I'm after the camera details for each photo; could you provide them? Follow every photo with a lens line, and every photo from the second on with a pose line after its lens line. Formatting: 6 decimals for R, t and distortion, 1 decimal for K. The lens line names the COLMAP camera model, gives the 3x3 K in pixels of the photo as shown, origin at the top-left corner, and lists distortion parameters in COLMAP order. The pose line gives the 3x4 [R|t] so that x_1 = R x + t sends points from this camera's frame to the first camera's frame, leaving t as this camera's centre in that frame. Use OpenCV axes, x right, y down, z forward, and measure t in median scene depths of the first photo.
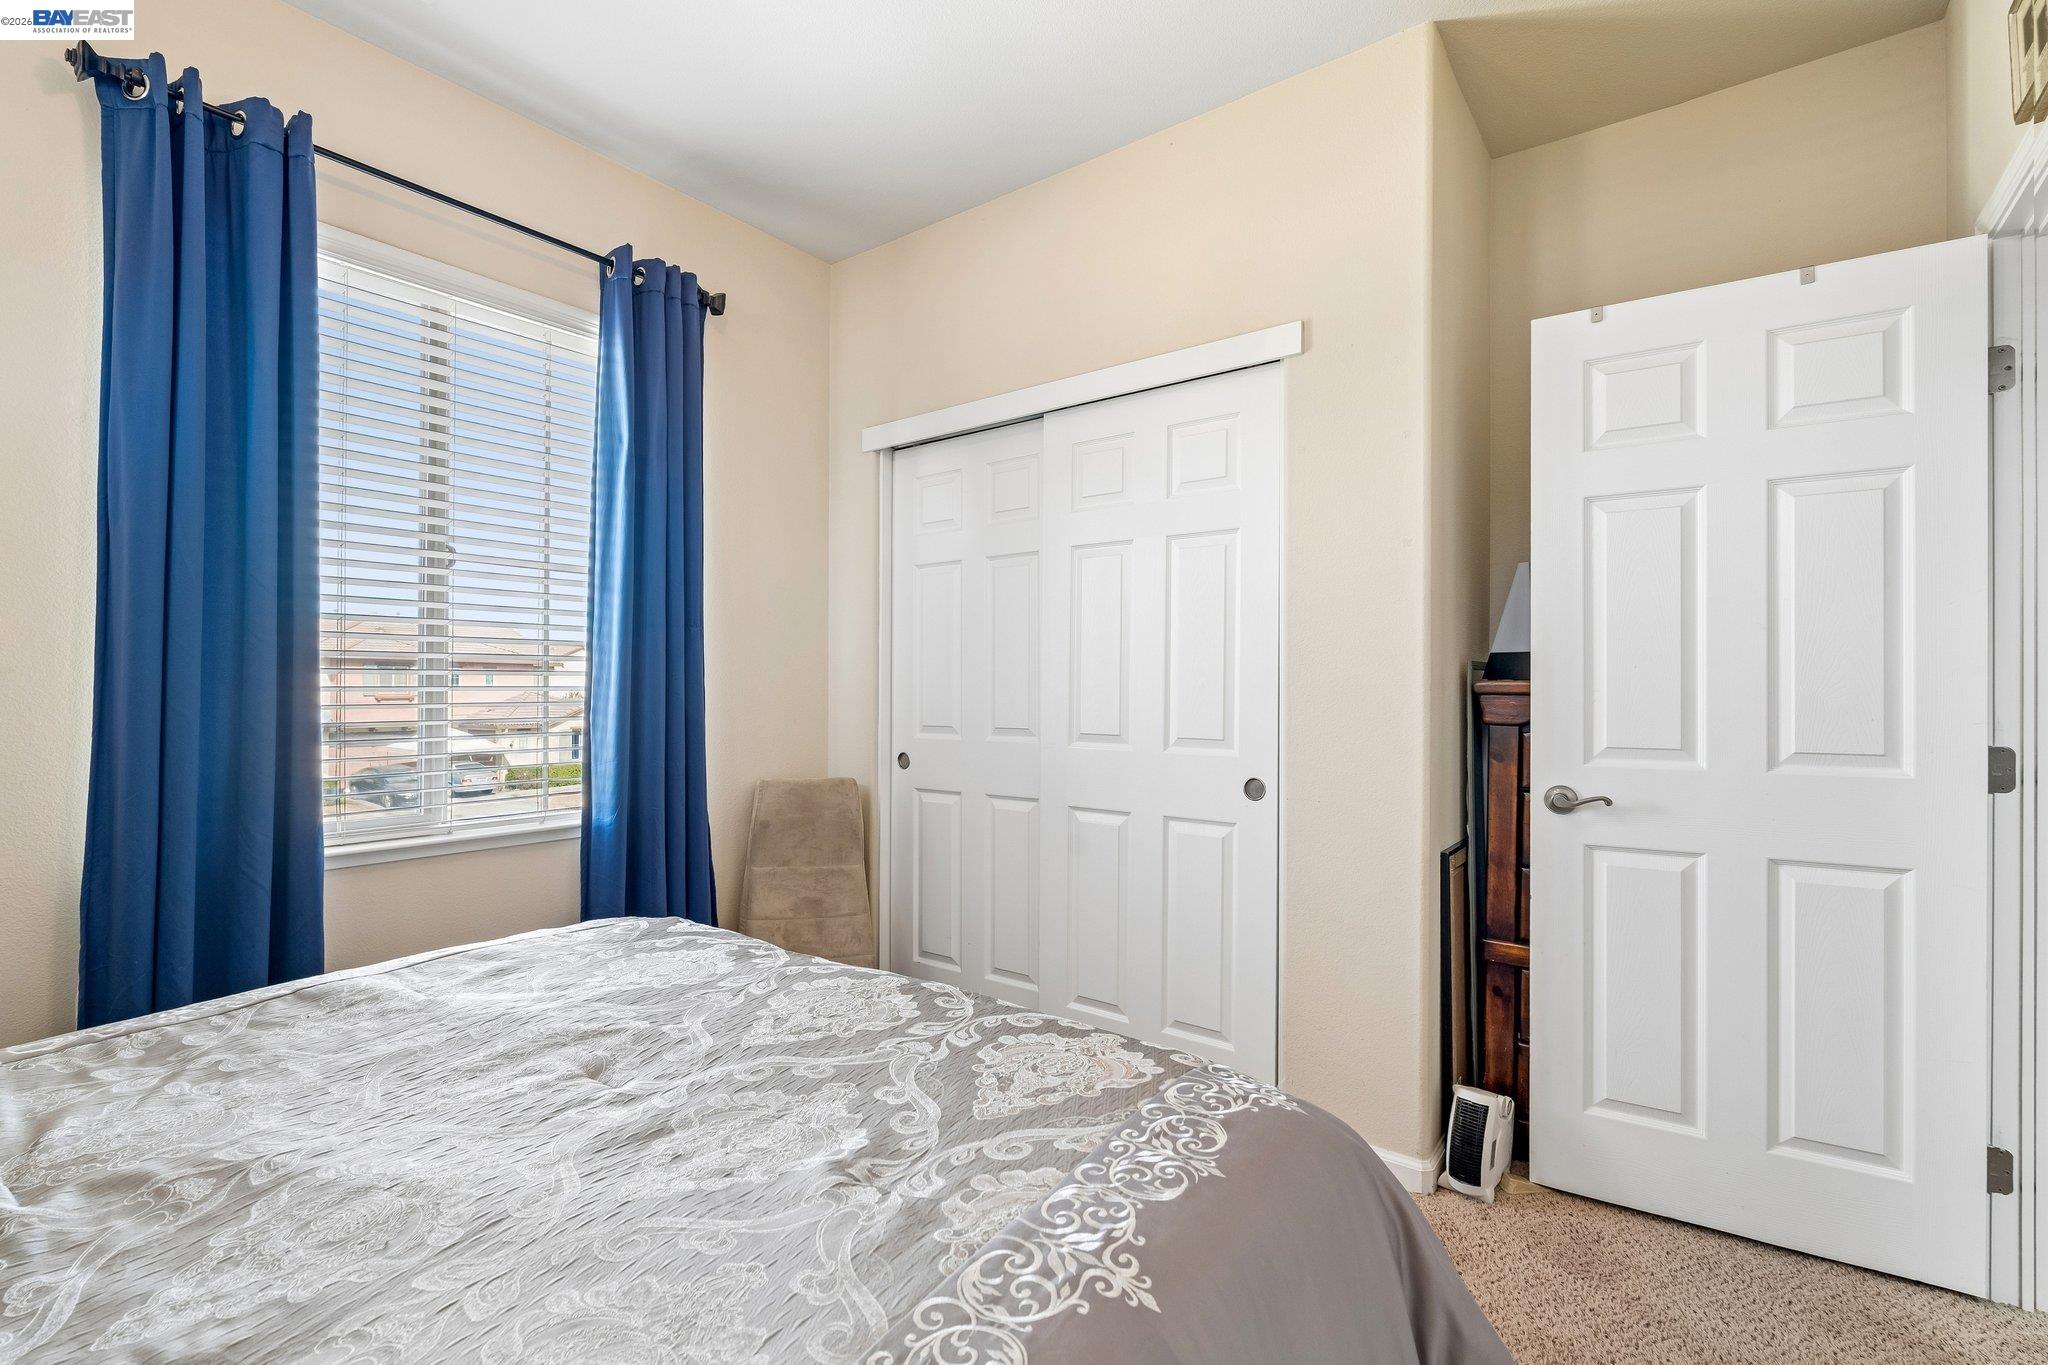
lens RADIAL K [[917.0, 0, 1023.5], [0, 917.0, 681.5], [0, 0, 1]] dist [0.000024, -0.000030]
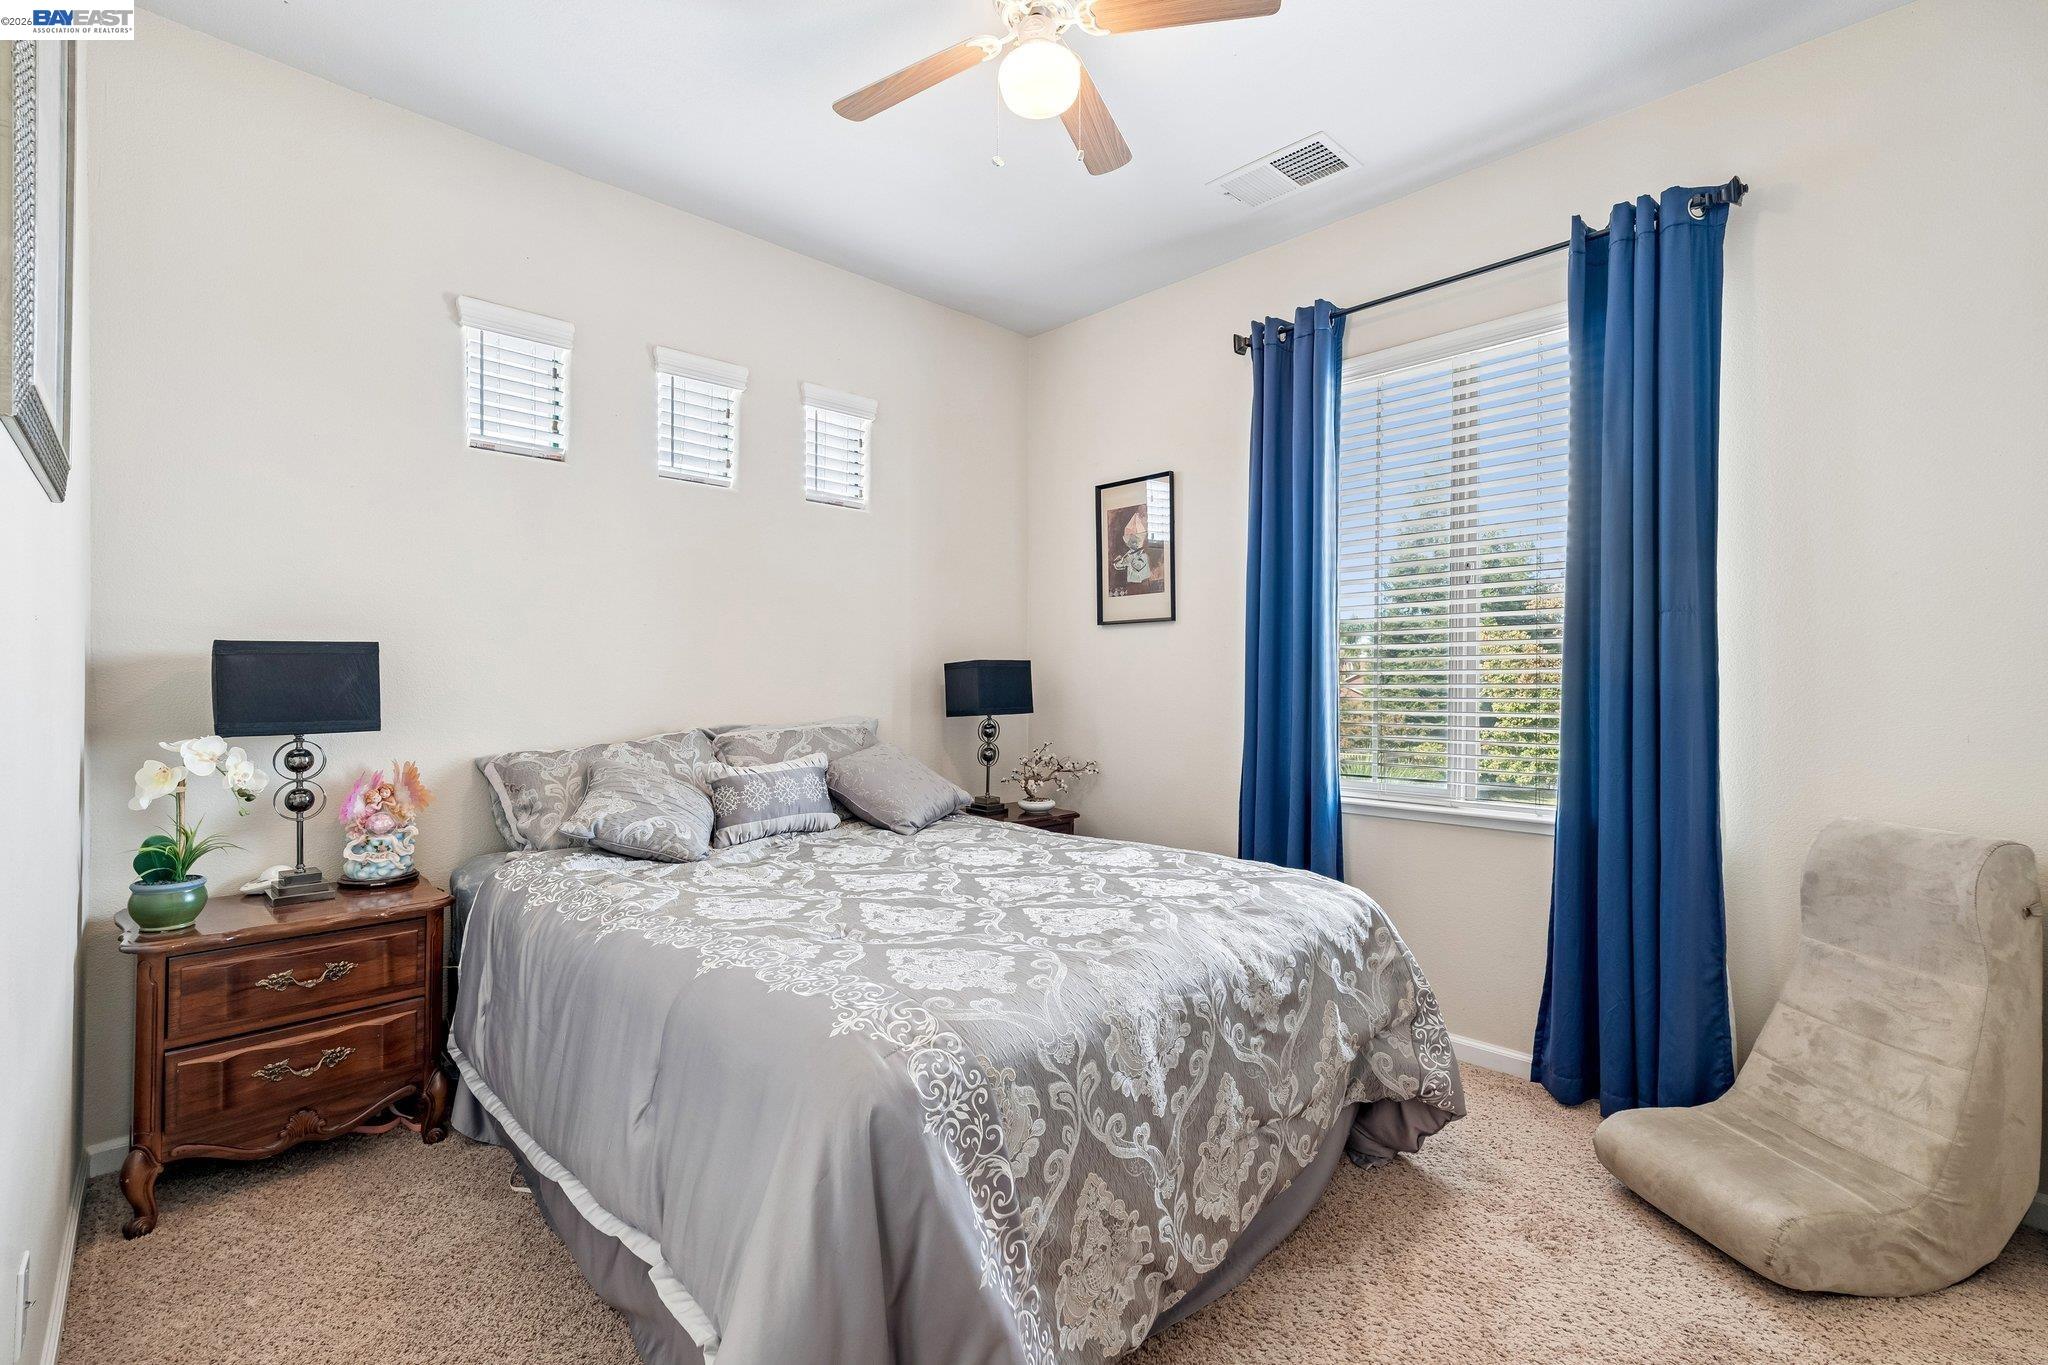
lens RADIAL K [[917.0, 0, 1022.2], [0, 917.0, 684.4], [0, 0, 1]] dist [0.000024, -0.000030]
pose [[-0.158796, -0.006297, -0.987291, 1.258450], [0.005249, 0.999960, -0.007222, 0.021914], [0.987297, -0.006329, -0.158757, 1.248910]]
